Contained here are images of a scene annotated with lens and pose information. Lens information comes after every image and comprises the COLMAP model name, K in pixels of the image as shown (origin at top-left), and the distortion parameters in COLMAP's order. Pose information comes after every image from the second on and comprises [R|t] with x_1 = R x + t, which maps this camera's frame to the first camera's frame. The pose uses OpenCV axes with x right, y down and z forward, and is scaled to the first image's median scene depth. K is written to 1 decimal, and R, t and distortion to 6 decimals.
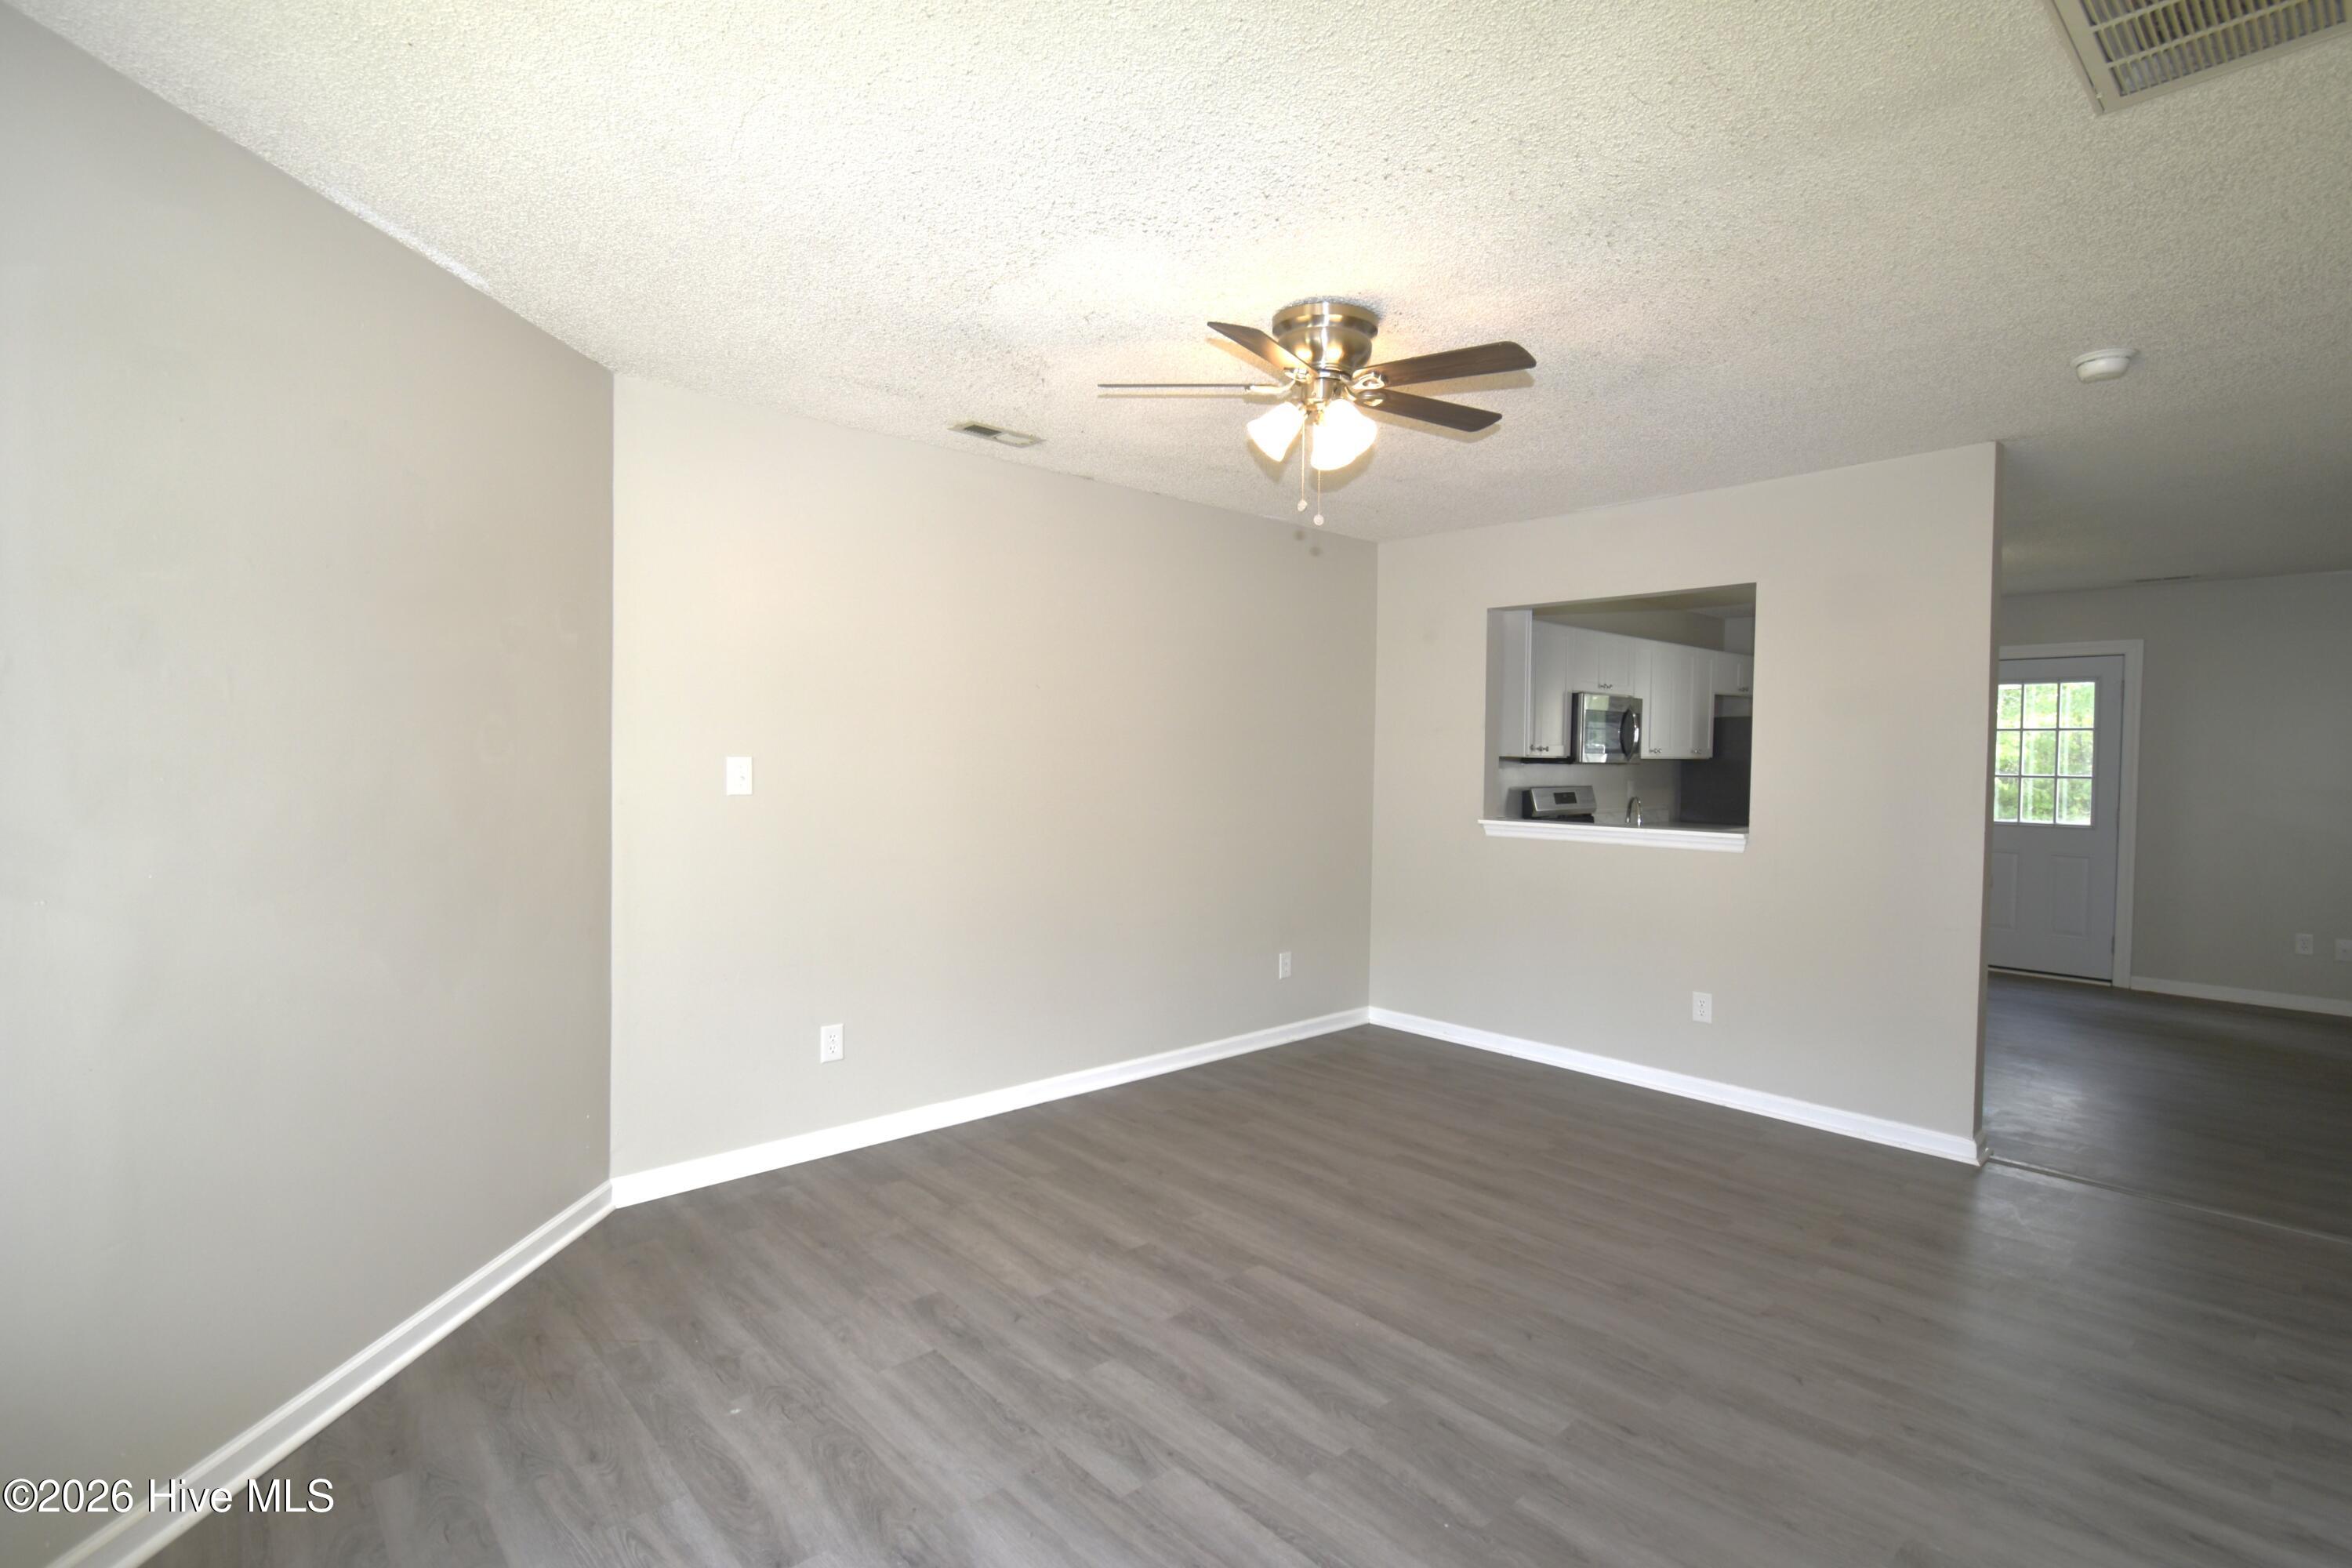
lens RADIAL K [[1075.6, 0, 1173.2], [0, 1075.6, 777.0], [0, 0, 1]] dist [-0.004972, -0.000403]
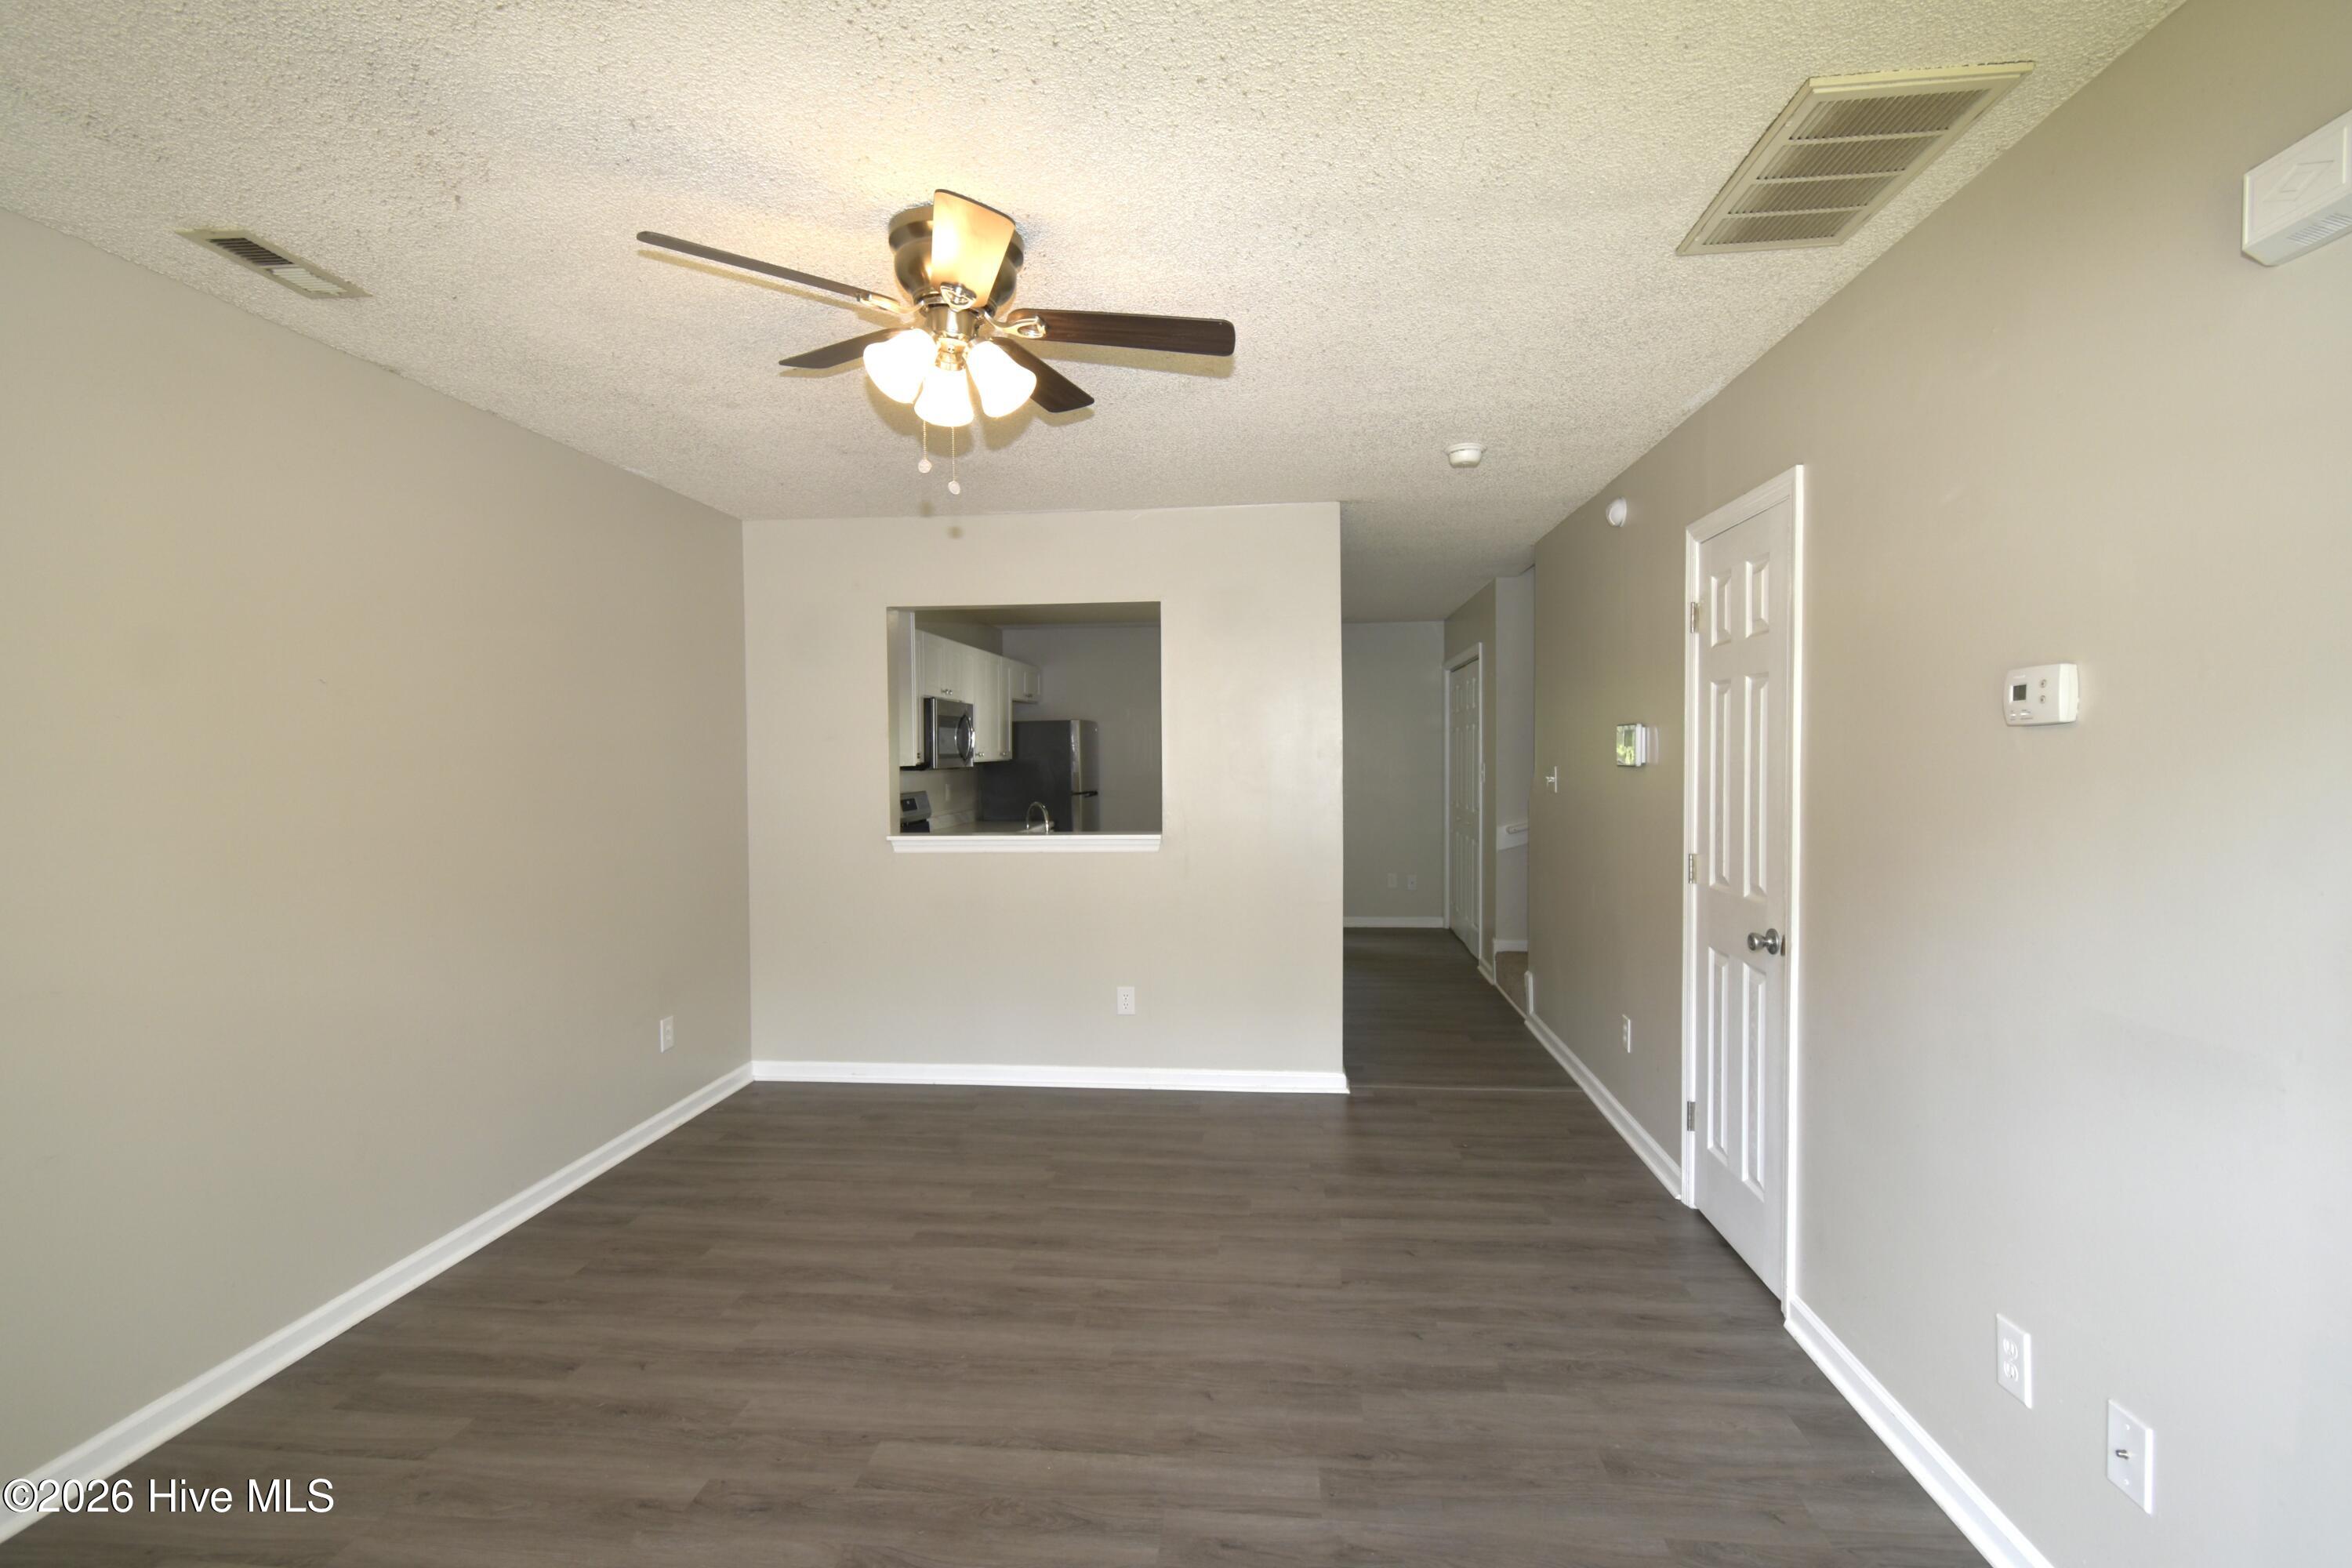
lens RADIAL K [[1068.4, 0, 1156.8], [0, 1068.4, 780.5], [0, 0, 1]] dist [-0.000419, -0.000193]
pose [[0.745944, -0.036739, 0.664995, -0.228135], [0.032748, 0.999293, 0.018474, -0.026056], [-0.665204, 0.007996, 0.746619, 0.249010]]
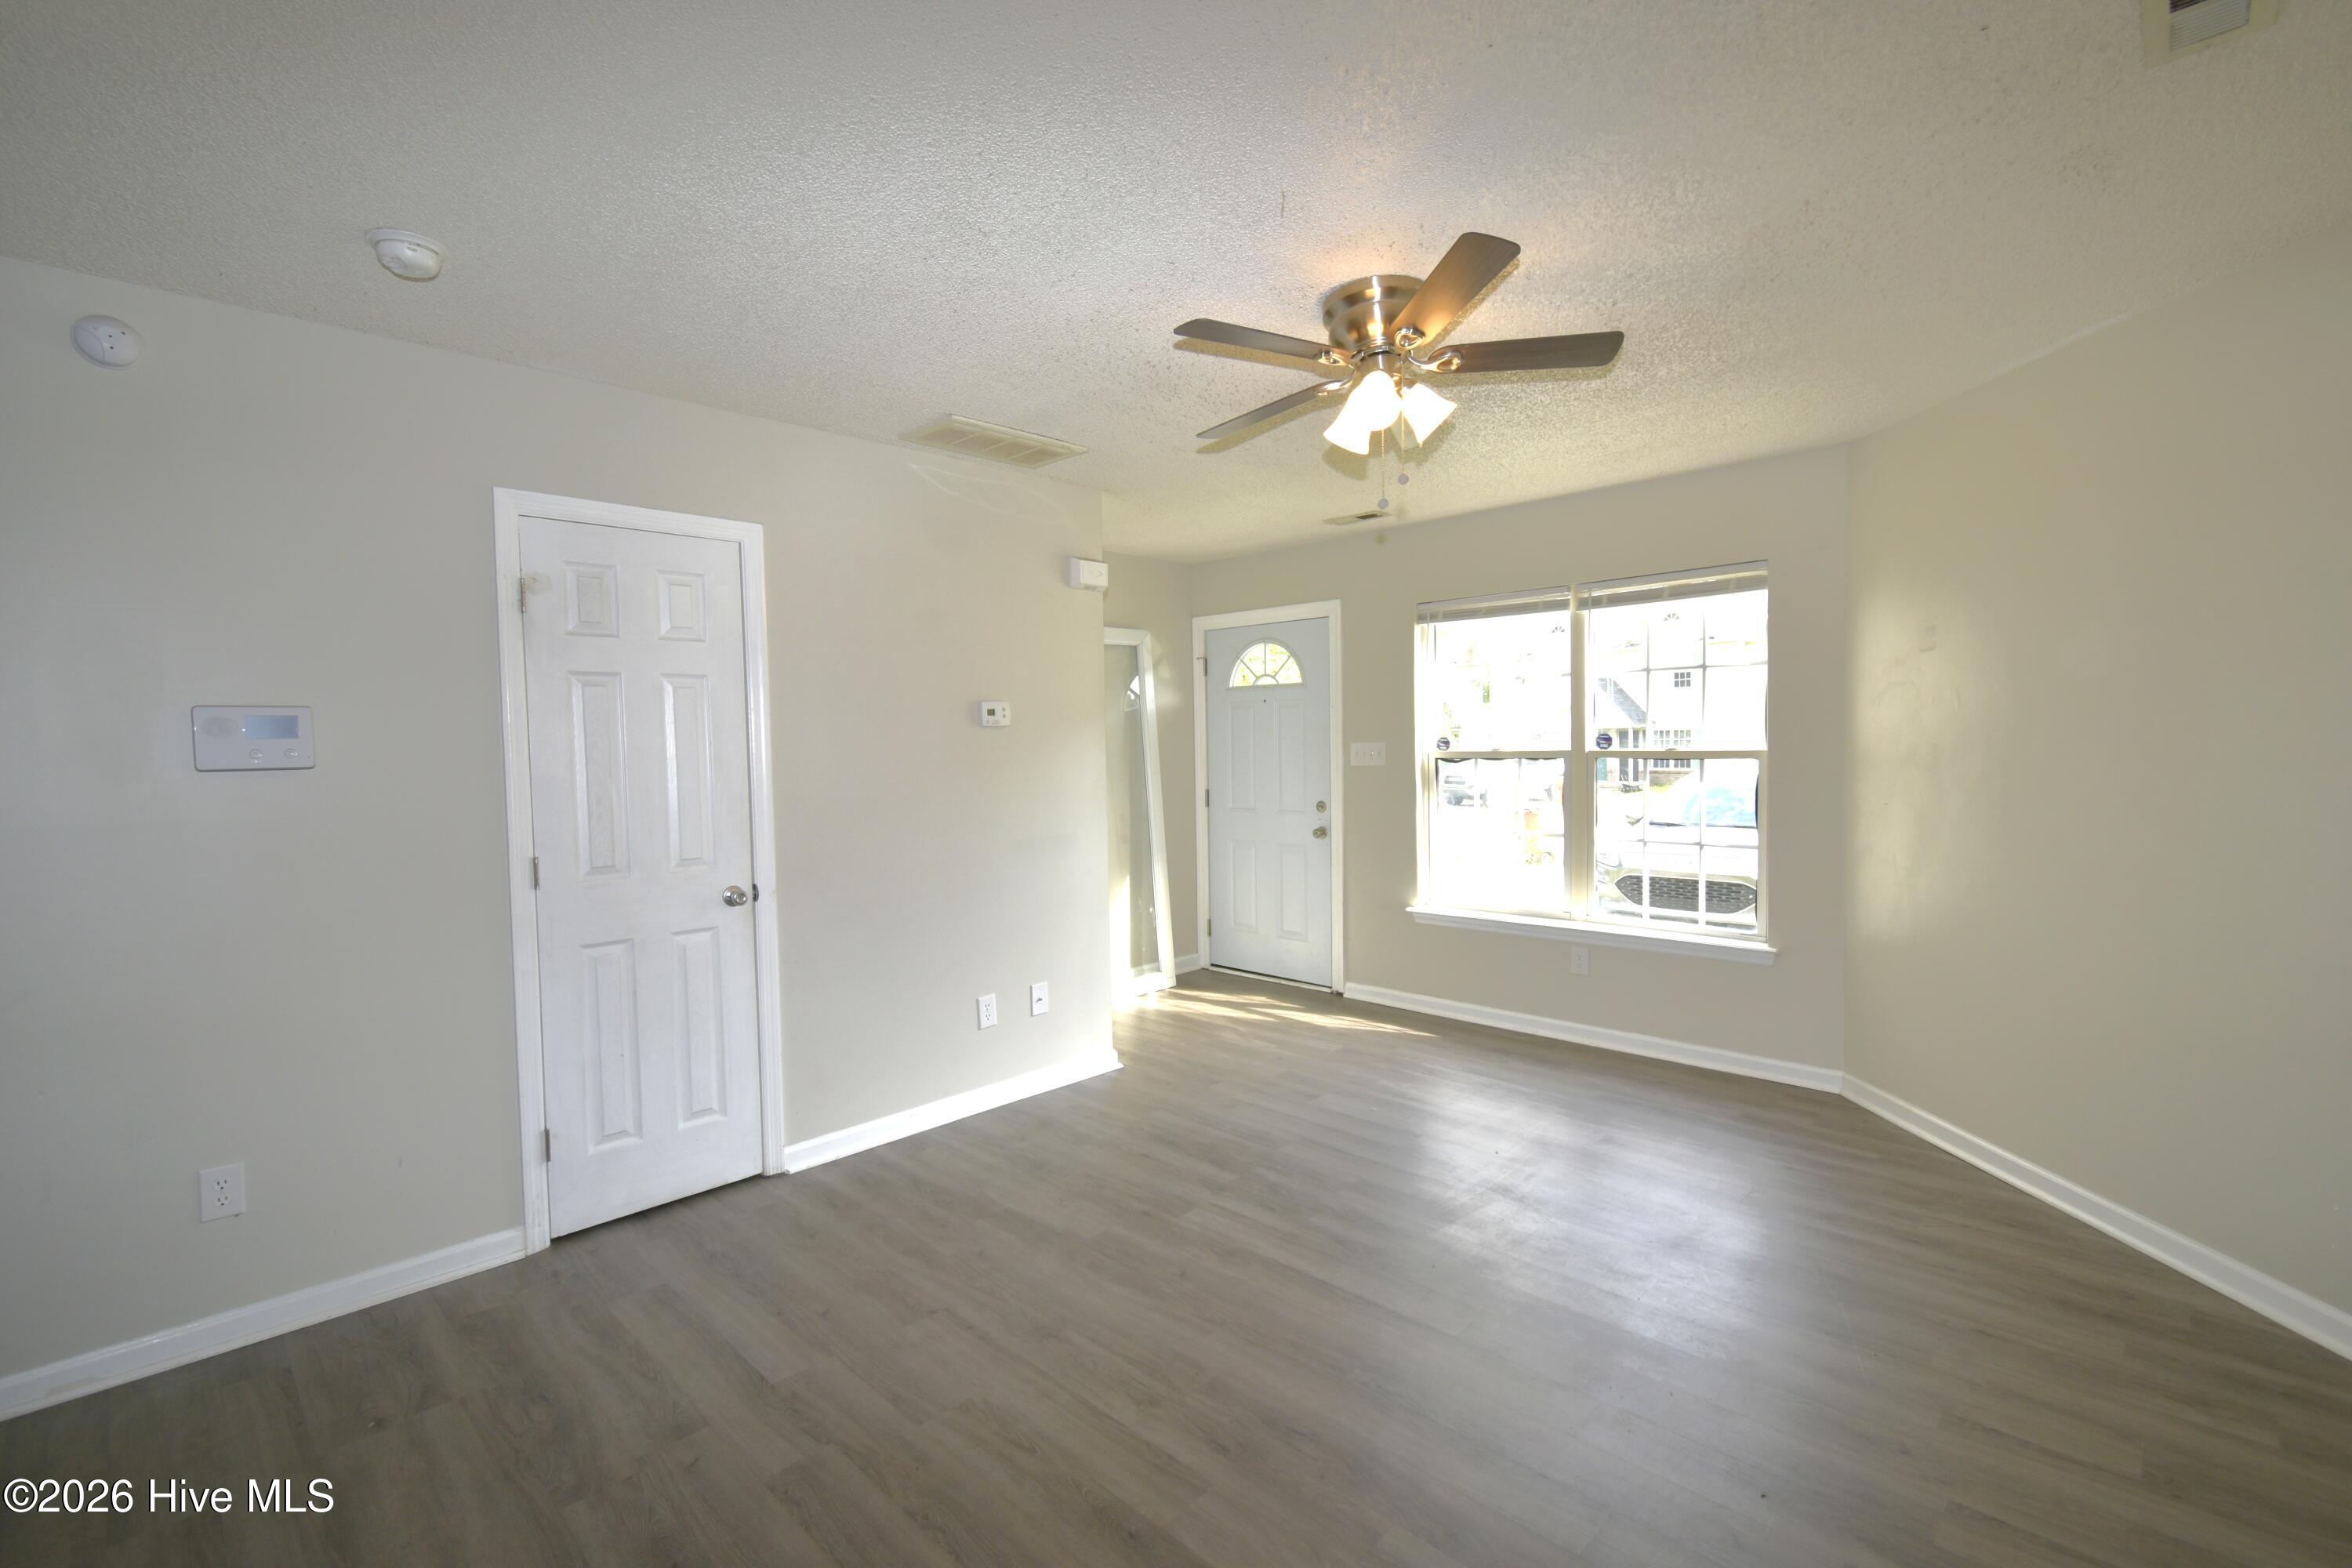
lens RADIAL K [[1051.6, 0, 1190.4], [0, 1051.6, 783.2], [0, 0, 1]] dist [0.016214, -0.000198]
pose [[-0.996545, 0.009498, -0.082508, 0.308747], [0.004922, 0.998447, 0.055489, -0.031169], [0.082907, 0.054891, -0.995044, 1.548243]]
